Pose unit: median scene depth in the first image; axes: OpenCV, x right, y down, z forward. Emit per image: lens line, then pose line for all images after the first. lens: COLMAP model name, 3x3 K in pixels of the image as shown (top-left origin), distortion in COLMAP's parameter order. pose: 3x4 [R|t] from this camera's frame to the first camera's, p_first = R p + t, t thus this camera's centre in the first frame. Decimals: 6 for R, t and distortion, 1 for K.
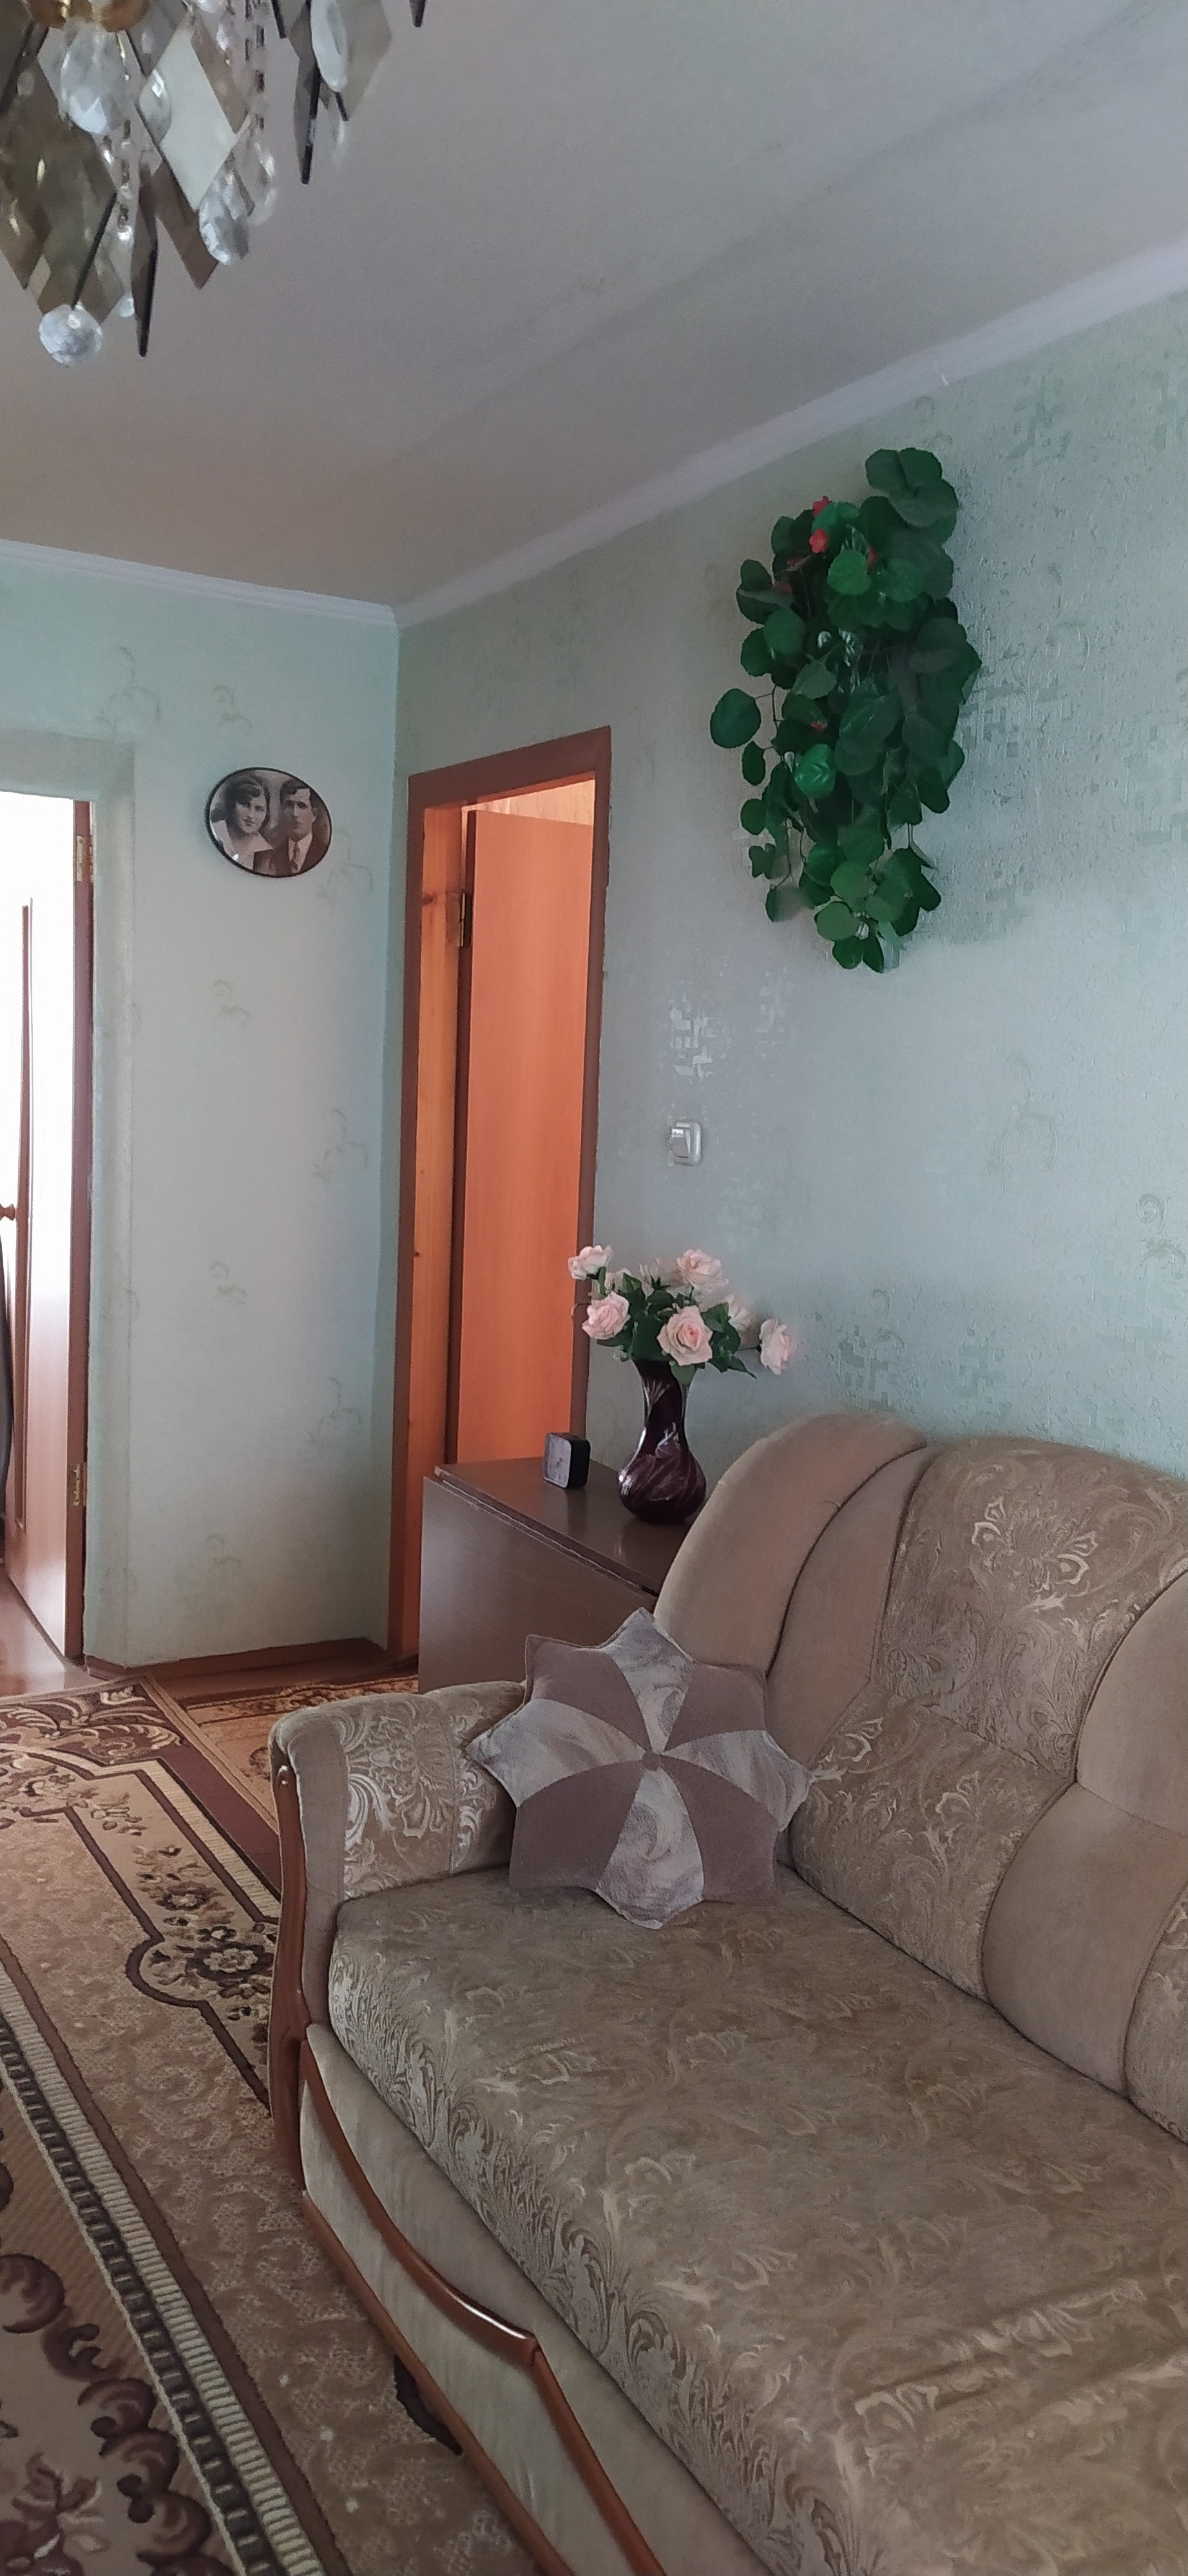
lens RADIAL K [[1929.7, 0, 601.7], [0, 1929.7, 1280.9], [0, 0, 1]] dist [0.122324, -0.217175]
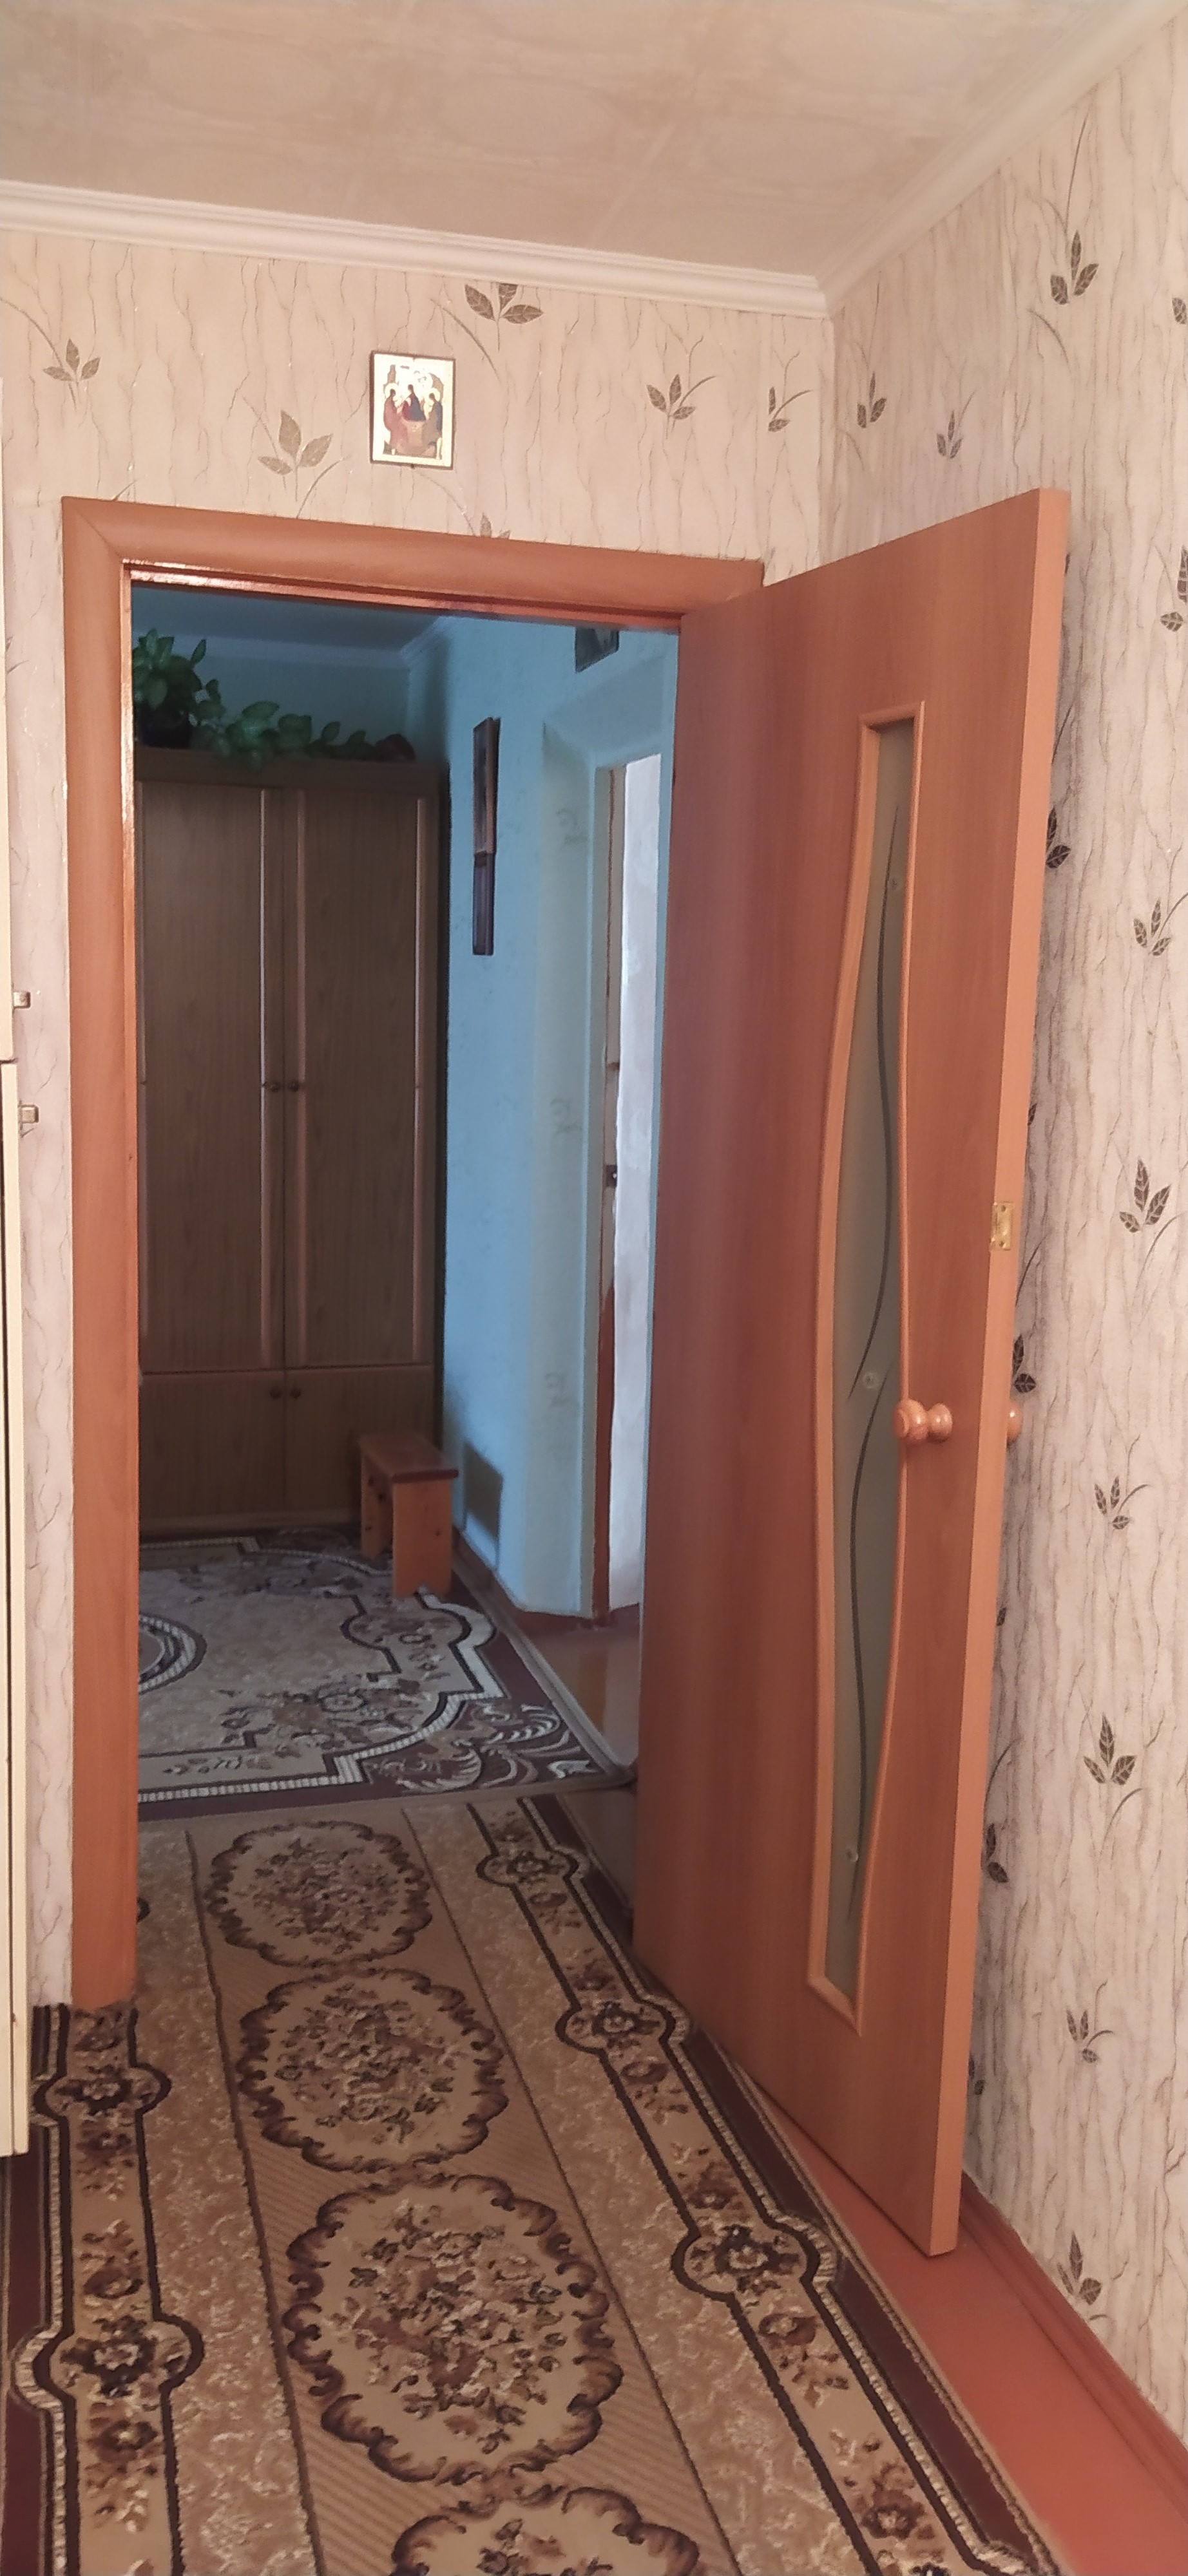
lens RADIAL K [[1929.7, 0, 601.7], [0, 1929.7, 1280.9], [0, 0, 1]] dist [0.122324, -0.217175]
pose [[-0.226068, 0.079678, -0.970847, 0.609352], [-0.145225, 0.982754, 0.114472, -0.104874], [0.963225, 0.166870, -0.210598, 1.252512]]
